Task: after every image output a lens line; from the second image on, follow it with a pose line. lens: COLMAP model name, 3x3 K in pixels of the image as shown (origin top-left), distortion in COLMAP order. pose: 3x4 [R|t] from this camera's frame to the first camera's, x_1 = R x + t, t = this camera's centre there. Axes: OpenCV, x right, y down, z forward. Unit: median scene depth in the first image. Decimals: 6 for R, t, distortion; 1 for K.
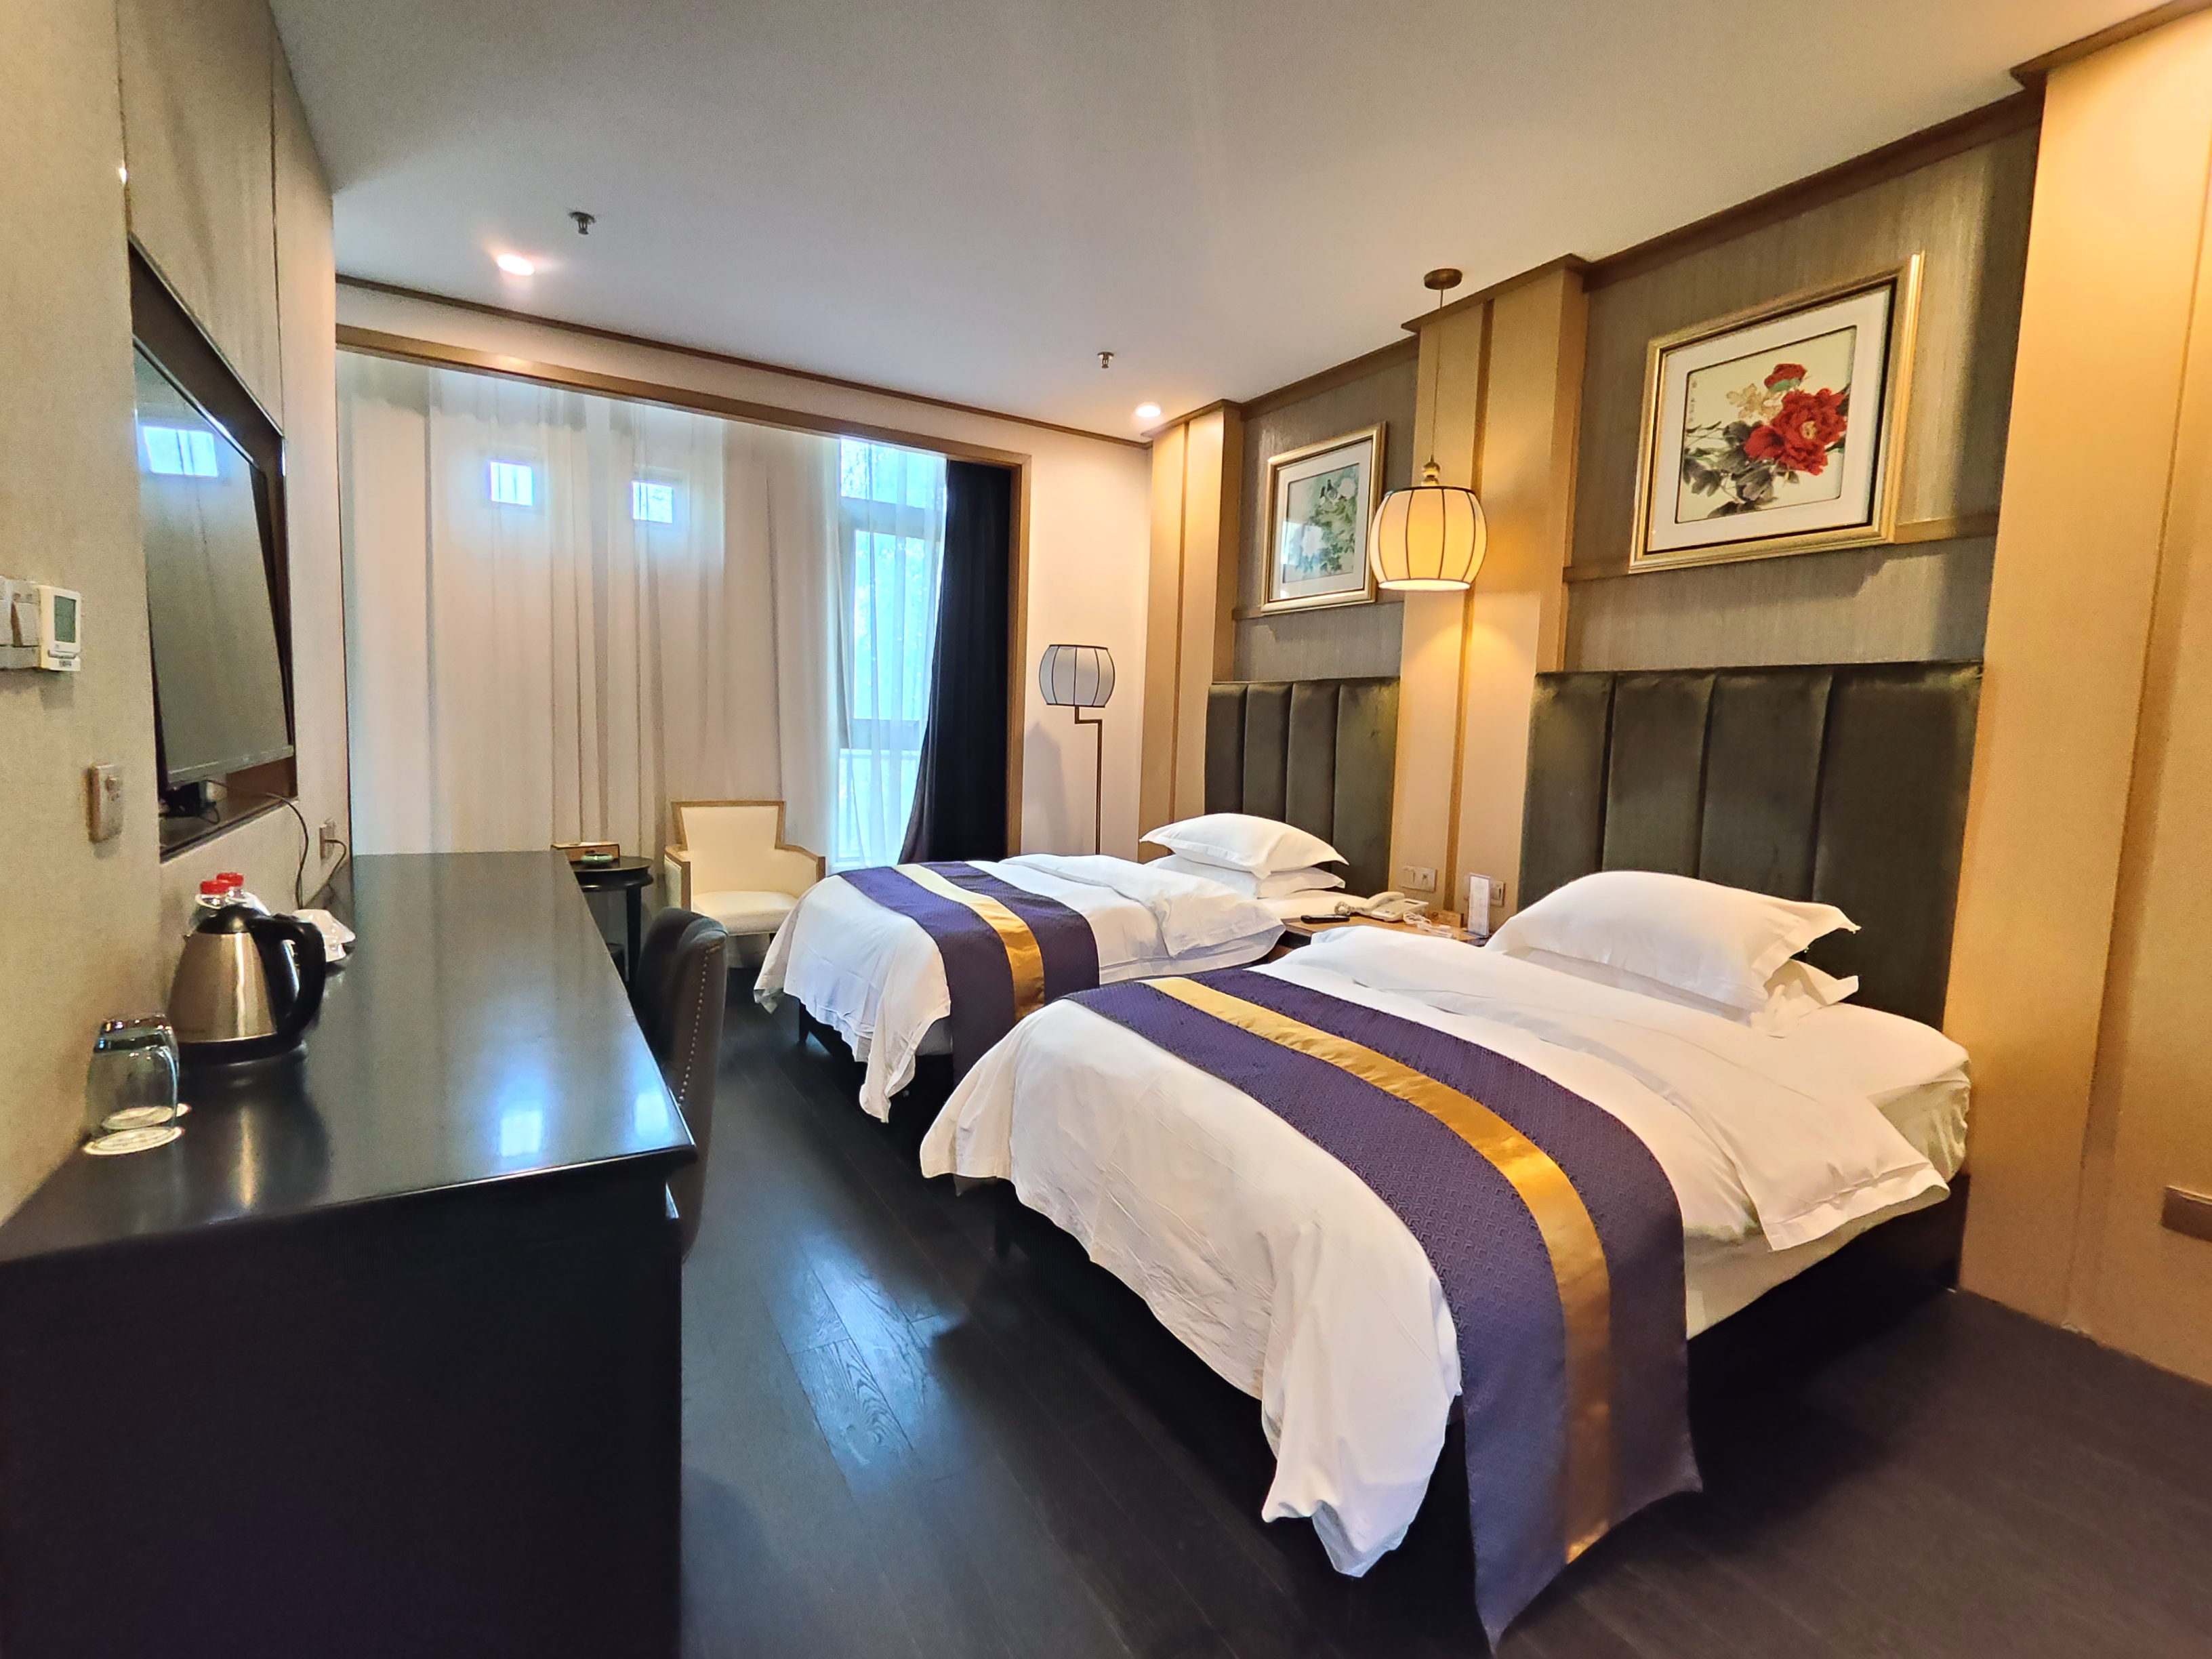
lens RADIAL K [[1042.8, 0, 1106.0], [0, 1042.8, 829.5], [0, 0, 1]] dist [-0.001533, -0.000900]
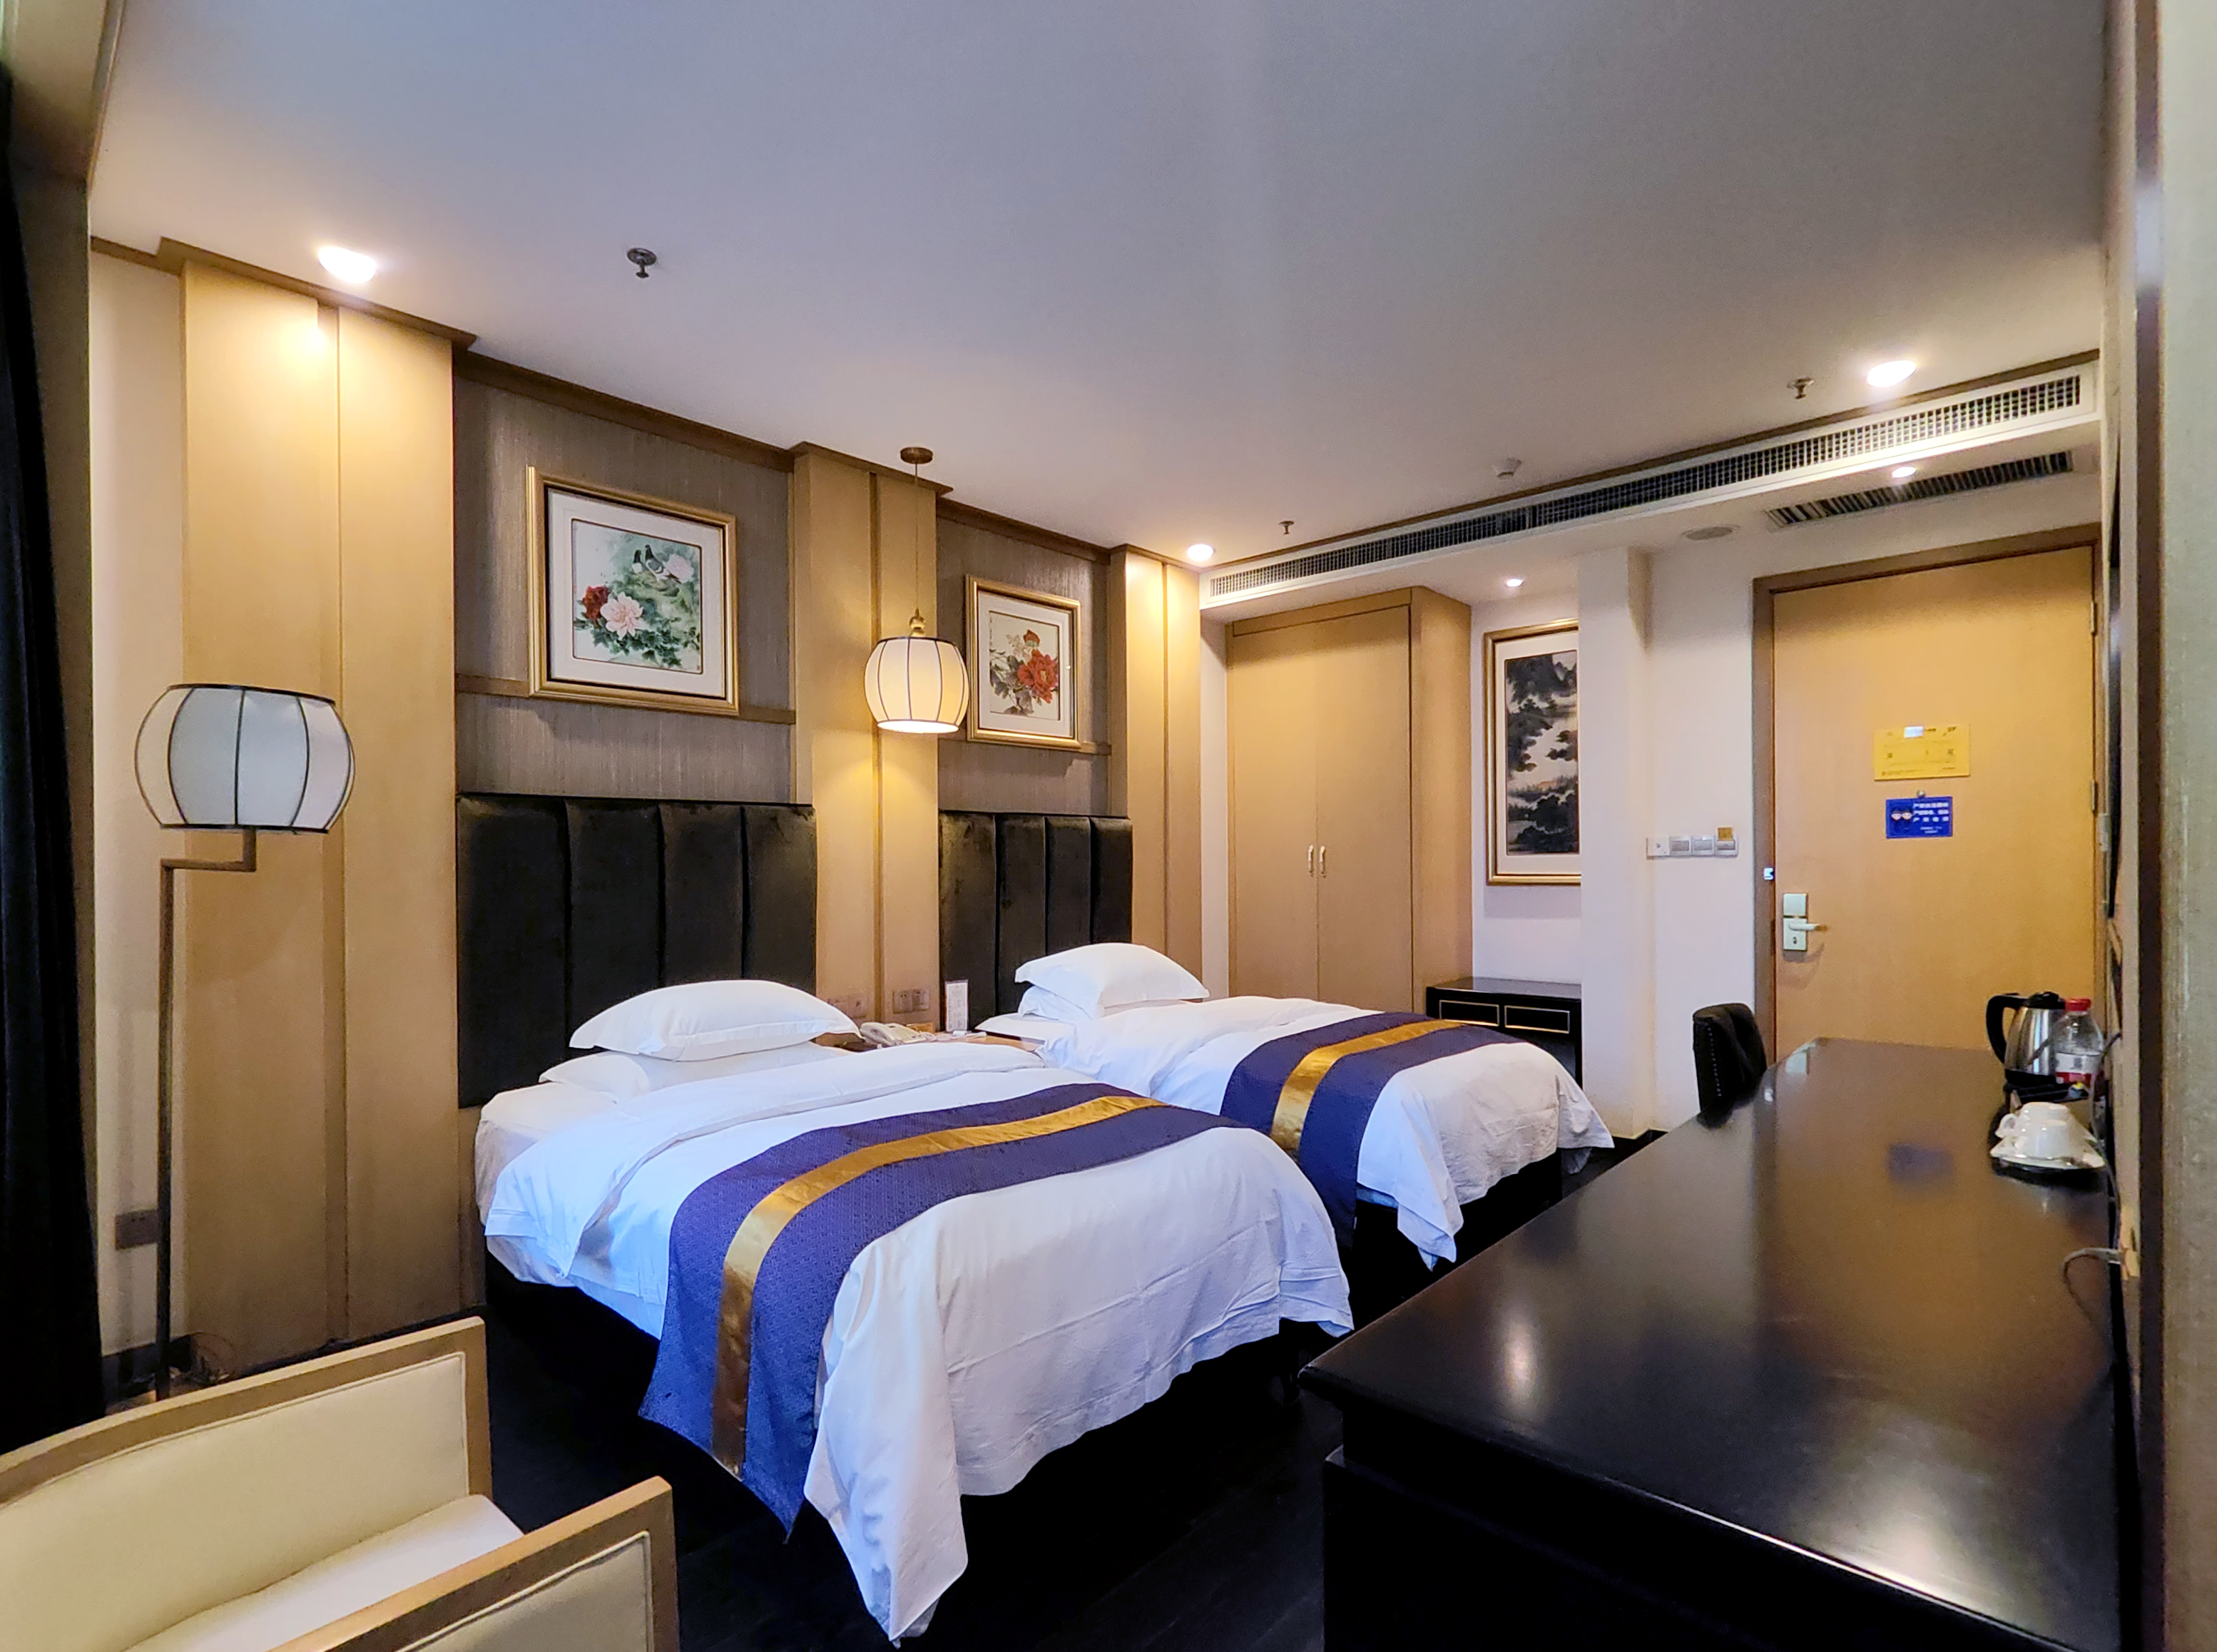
lens RADIAL K [[1045.1, 0, 1108.5], [0, 1045.1, 826.0], [0, 0, 1]] dist [-0.001533, -0.000900]
pose [[-0.276694, 0.018773, 0.960775, -0.824558], [0.106625, 0.994235, 0.011280, -0.130050], [-0.955024, 0.105564, -0.277101, 1.193675]]
